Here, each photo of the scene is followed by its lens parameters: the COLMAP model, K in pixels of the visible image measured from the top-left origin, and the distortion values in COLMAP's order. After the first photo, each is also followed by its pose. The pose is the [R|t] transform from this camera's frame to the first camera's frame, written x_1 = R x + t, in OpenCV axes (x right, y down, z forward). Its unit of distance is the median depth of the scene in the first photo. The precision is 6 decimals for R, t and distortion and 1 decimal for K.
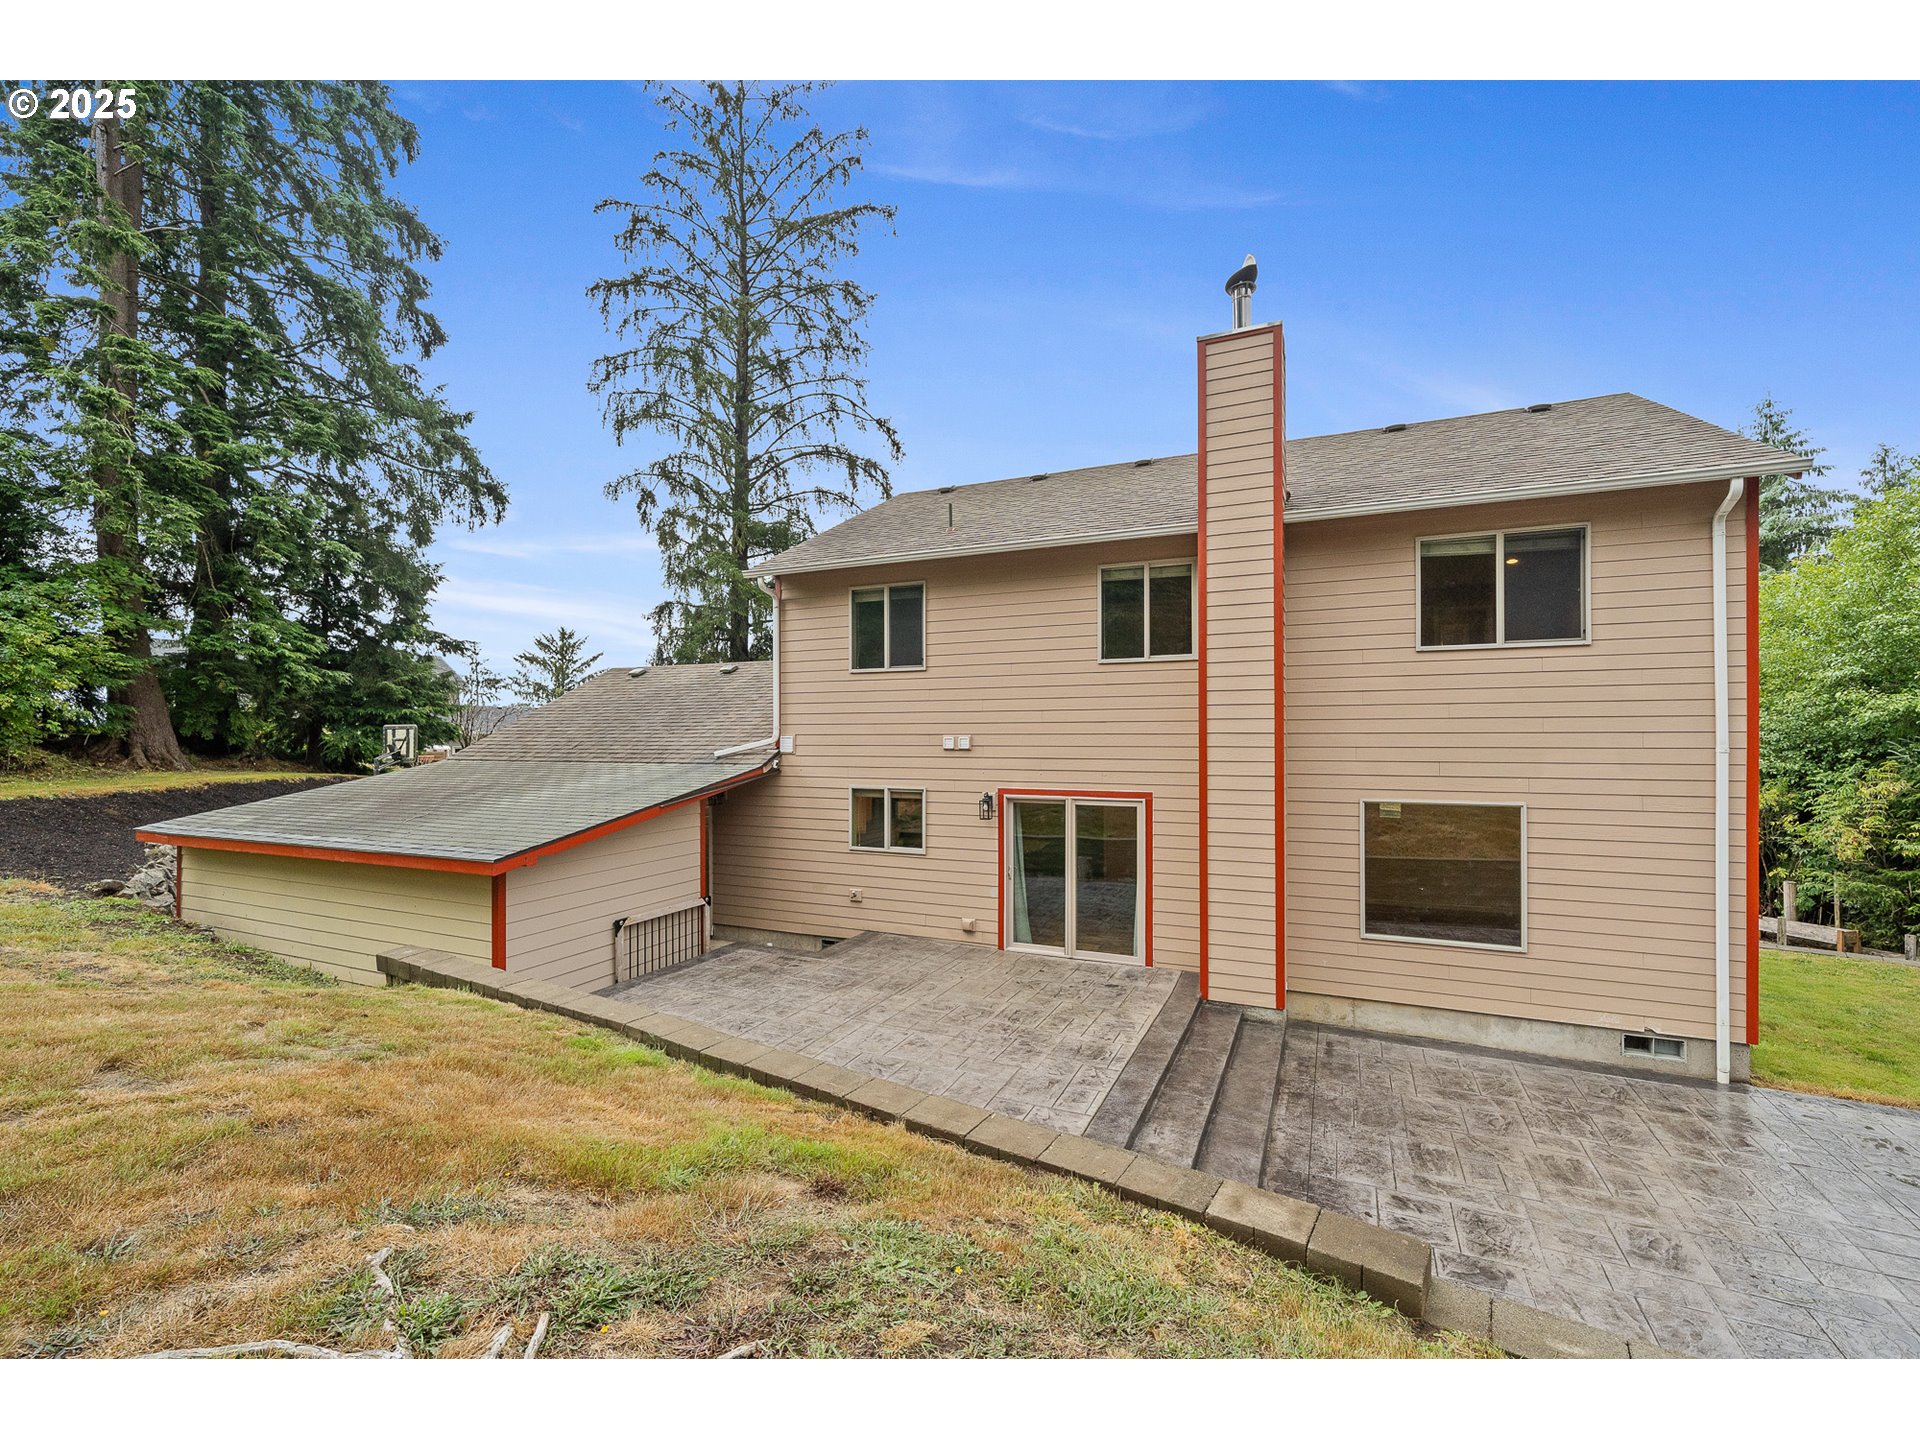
lens RADIAL K [[787.2, 0, 964.0], [0, 787.2, 727.3], [0, 0, 1]] dist [0.000924, 0.000129]
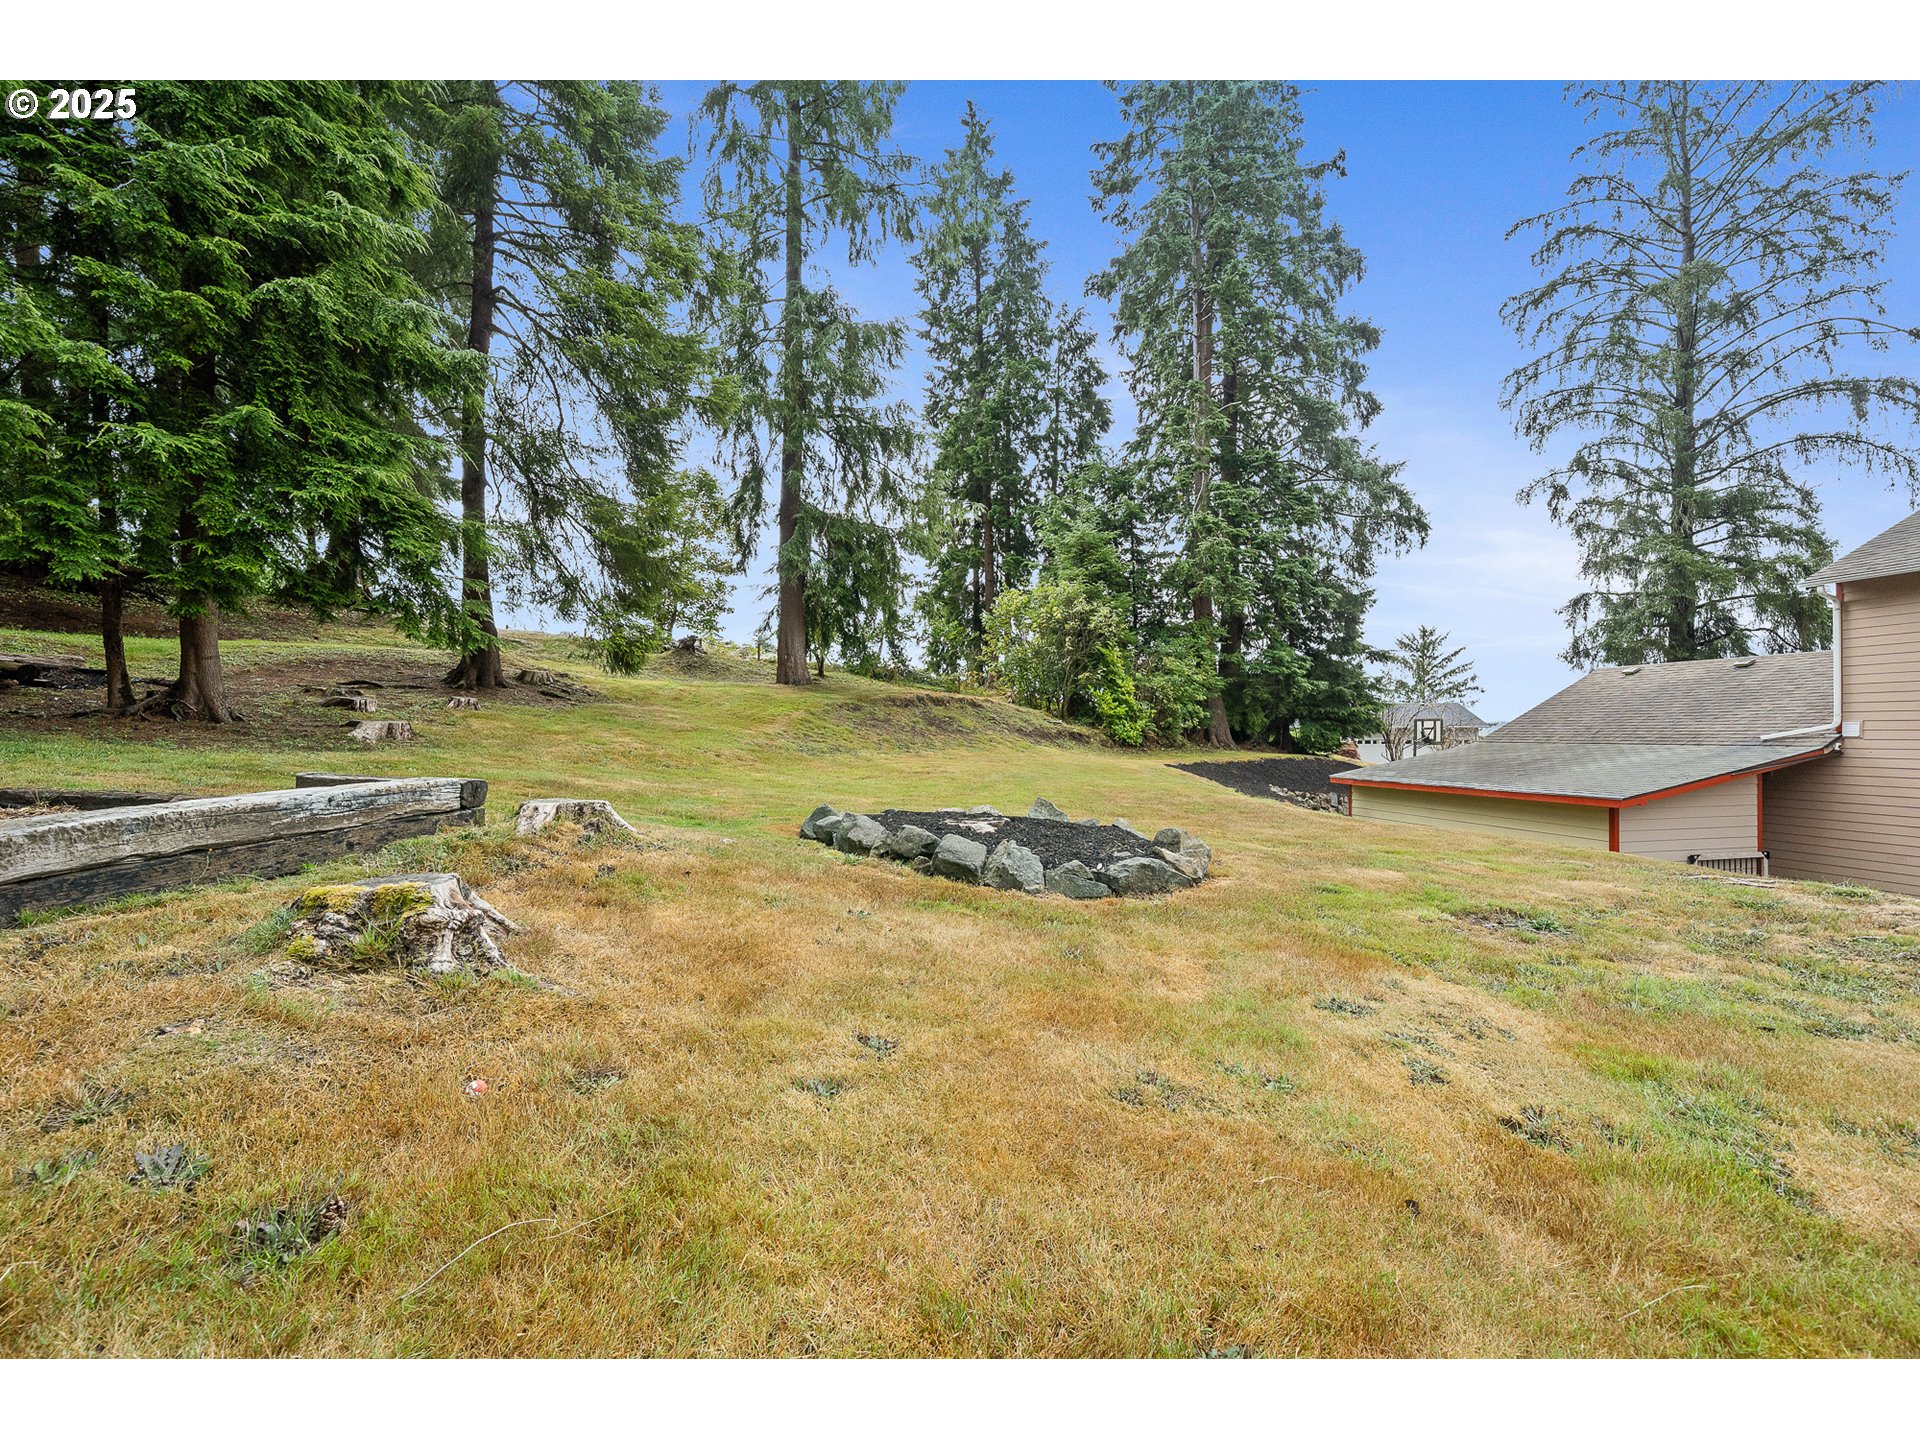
lens RADIAL K [[817.0, 0, 955.7], [0, 817.0, 730.6], [0, 0, 1]] dist [-0.001869, 0.000095]
pose [[0.589348, -0.000207, -0.807879, -0.013154], [0.006672, 0.999967, 0.004611, 0.003353], [0.807852, -0.008108, 0.589330, -0.257539]]
